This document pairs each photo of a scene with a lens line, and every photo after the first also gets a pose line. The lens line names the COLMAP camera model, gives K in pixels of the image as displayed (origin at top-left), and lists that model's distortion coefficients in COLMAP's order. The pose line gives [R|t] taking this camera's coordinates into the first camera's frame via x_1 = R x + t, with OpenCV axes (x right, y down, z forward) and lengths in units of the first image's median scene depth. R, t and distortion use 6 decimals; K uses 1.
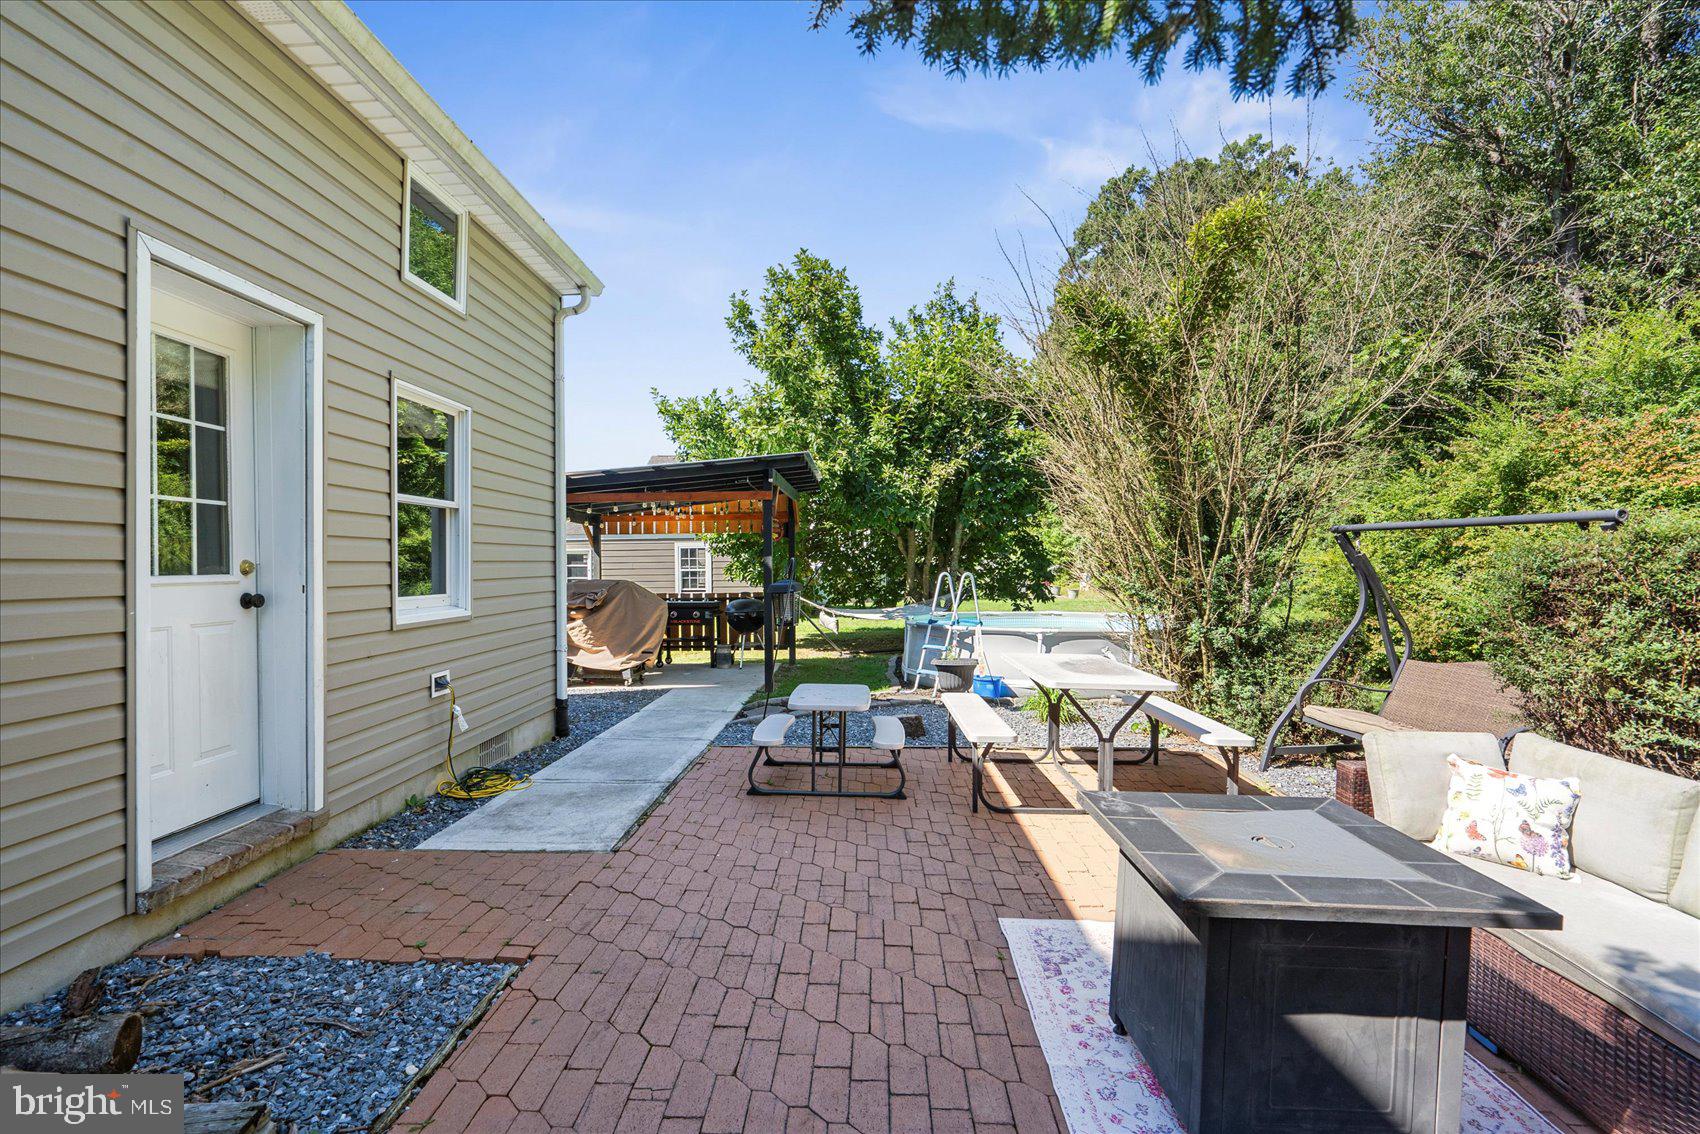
lens RADIAL K [[766.6, 0, 853.6], [0, 766.6, 561.3], [0, 0, 1]] dist [-0.000525, 0.000326]
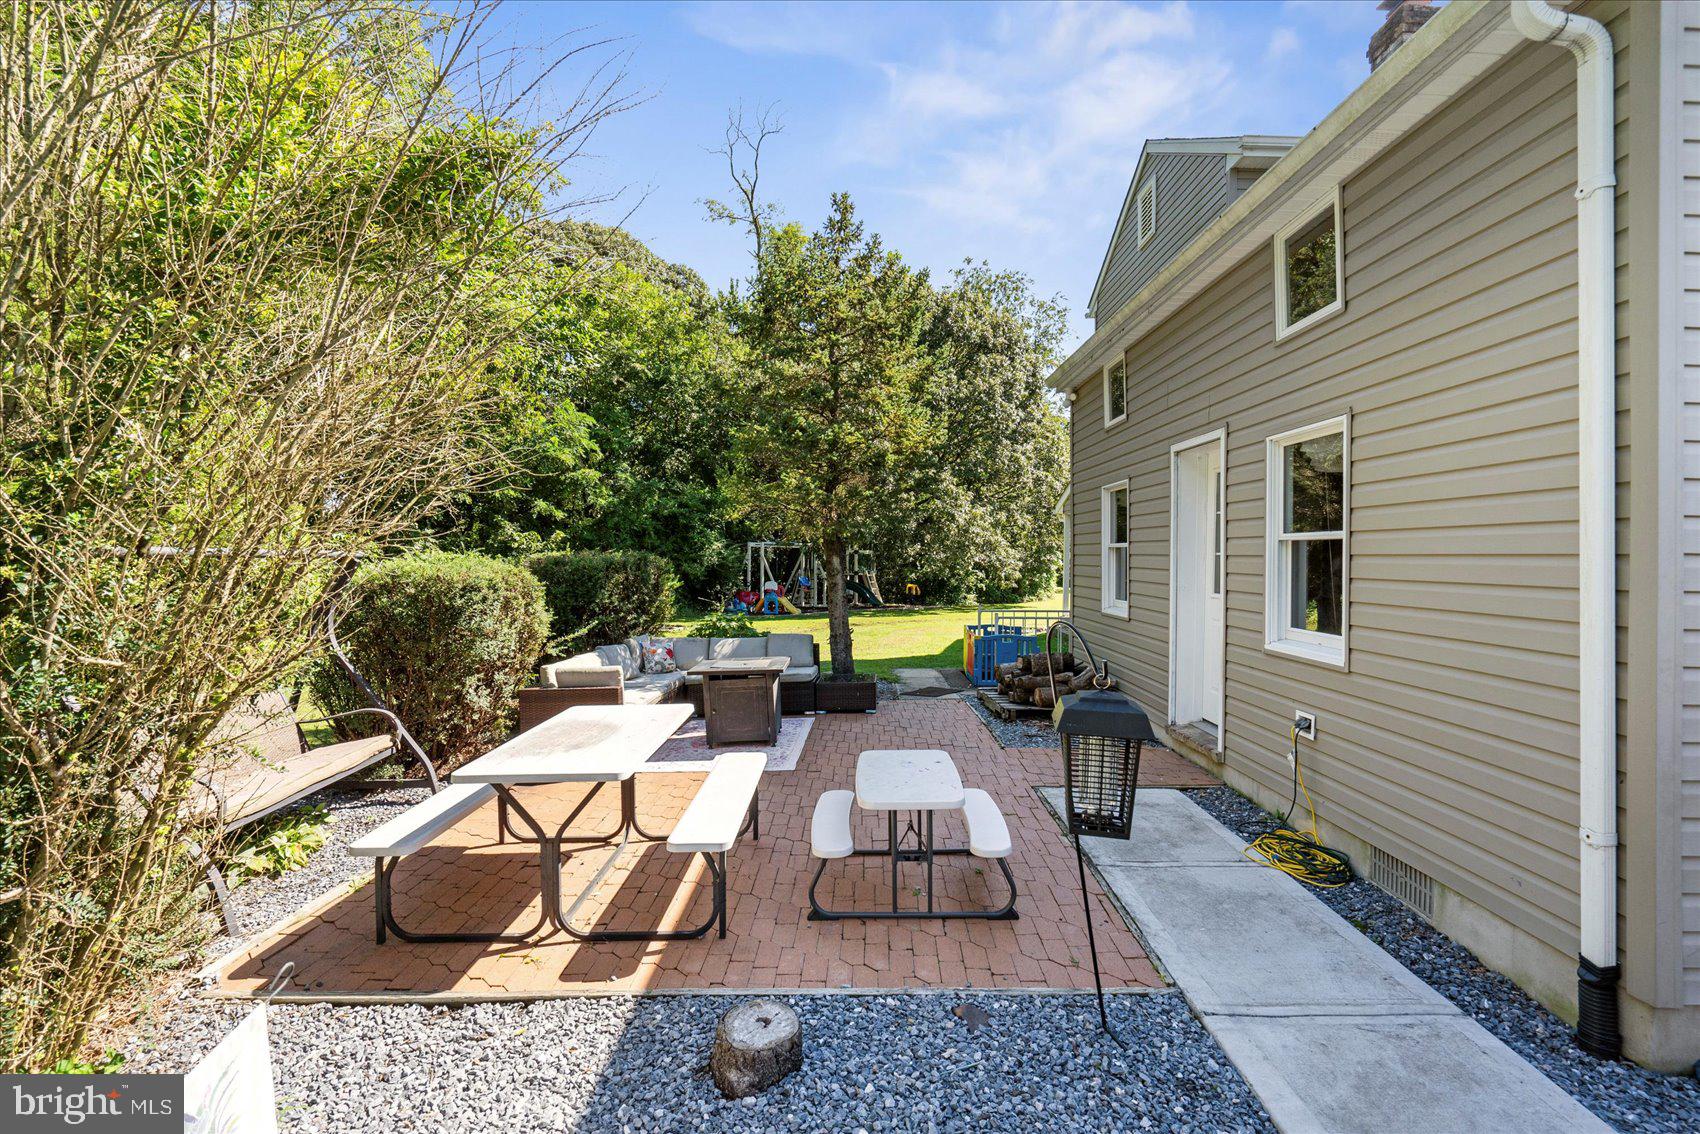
lens RADIAL K [[766.6, 0, 853.6], [0, 766.6, 561.3], [0, 0, 1]] dist [-0.000525, 0.000326]
pose [[-0.999941, -0.001605, -0.010714, 0.015848], [-0.001724, 0.999938, 0.011044, -0.023212], [0.010696, 0.011062, -0.999882, 0.803676]]
